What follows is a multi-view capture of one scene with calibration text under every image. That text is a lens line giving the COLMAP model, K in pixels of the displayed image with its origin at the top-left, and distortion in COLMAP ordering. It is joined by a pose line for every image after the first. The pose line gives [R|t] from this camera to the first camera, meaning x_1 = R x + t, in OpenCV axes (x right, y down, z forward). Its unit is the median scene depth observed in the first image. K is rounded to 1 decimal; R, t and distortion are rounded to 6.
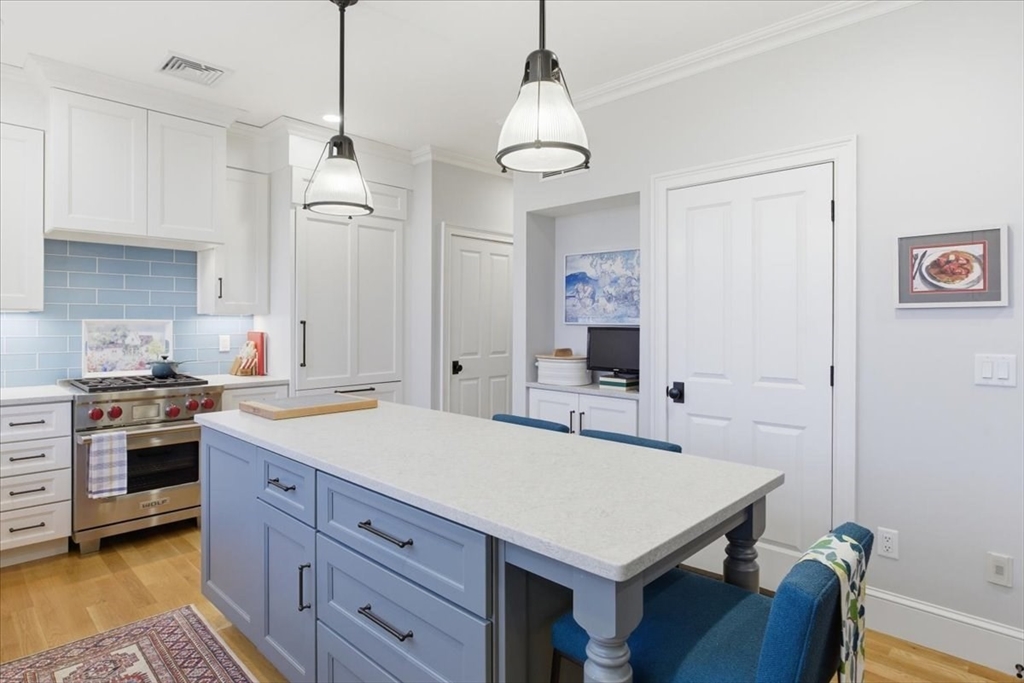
lens RADIAL K [[561.7, 0, 496.7], [0, 561.7, 318.7], [0, 0, 1]] dist [-0.003115, 0.000686]
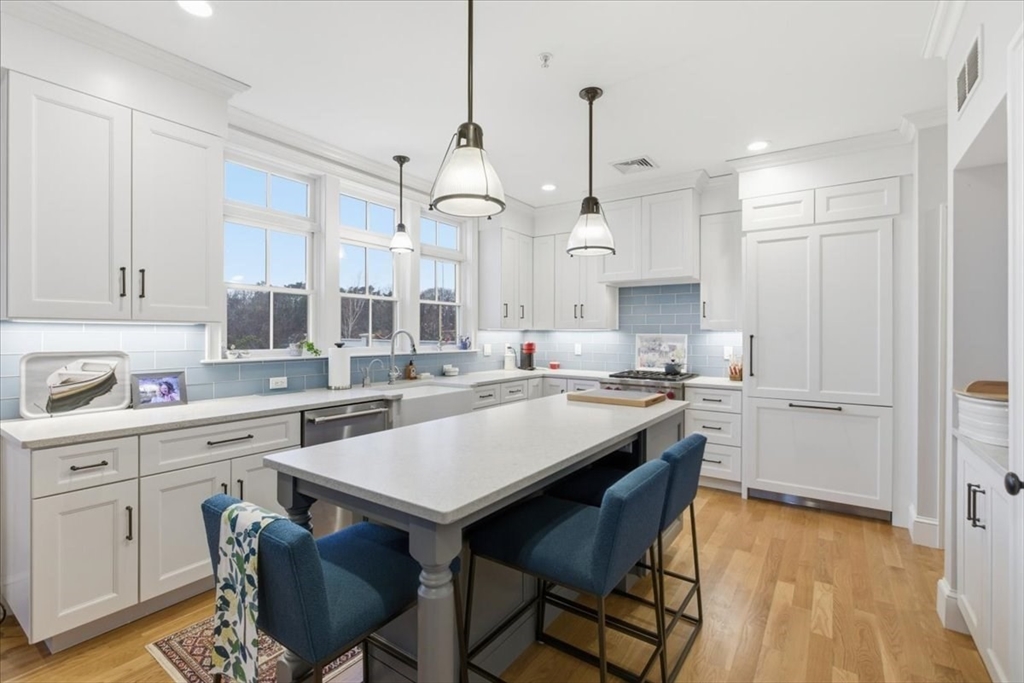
lens RADIAL K [[460.9, 0, 513.6], [0, 460.9, 331.8], [0, 0, 1]] dist [-0.000556, 0.000577]
pose [[0.176217, -0.006653, -0.984329, 0.496608], [0.000625, 0.999978, -0.006647, 0.003257], [0.984351, 0.000556, 0.176217, 0.393179]]
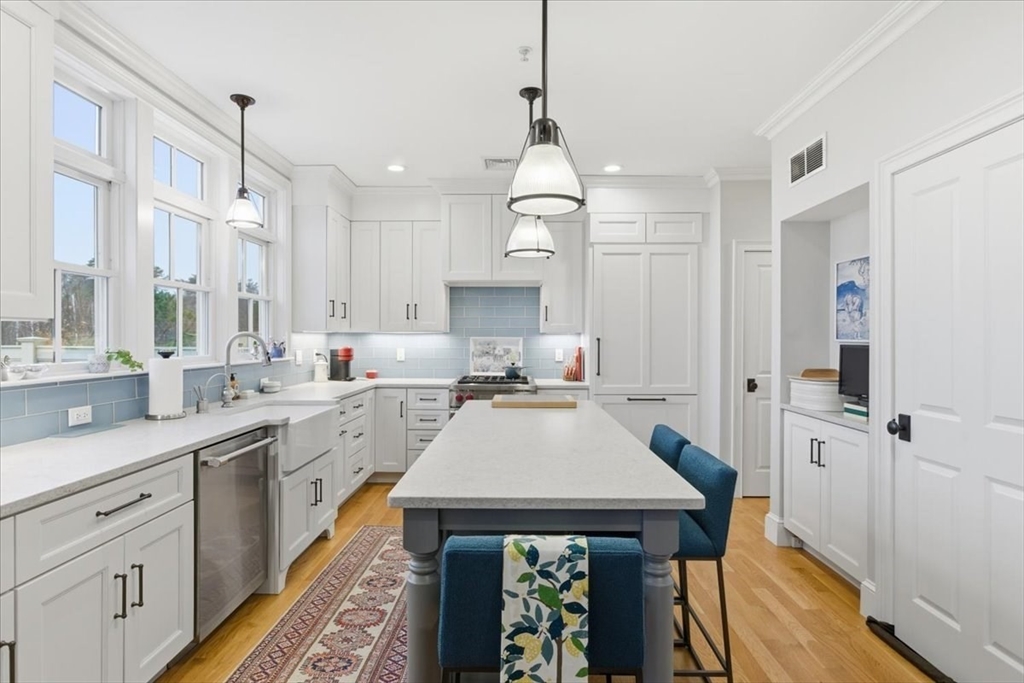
lens RADIAL K [[534.8, 0, 510.6], [0, 534.8, 336.4], [0, 0, 1]] dist [-0.002164, 0.001571]
pose [[0.690754, -0.002916, -0.723084, 0.384952], [0.002765, 0.999995, -0.001391, 0.001290], [0.723085, -0.001038, 0.690758, 0.059902]]
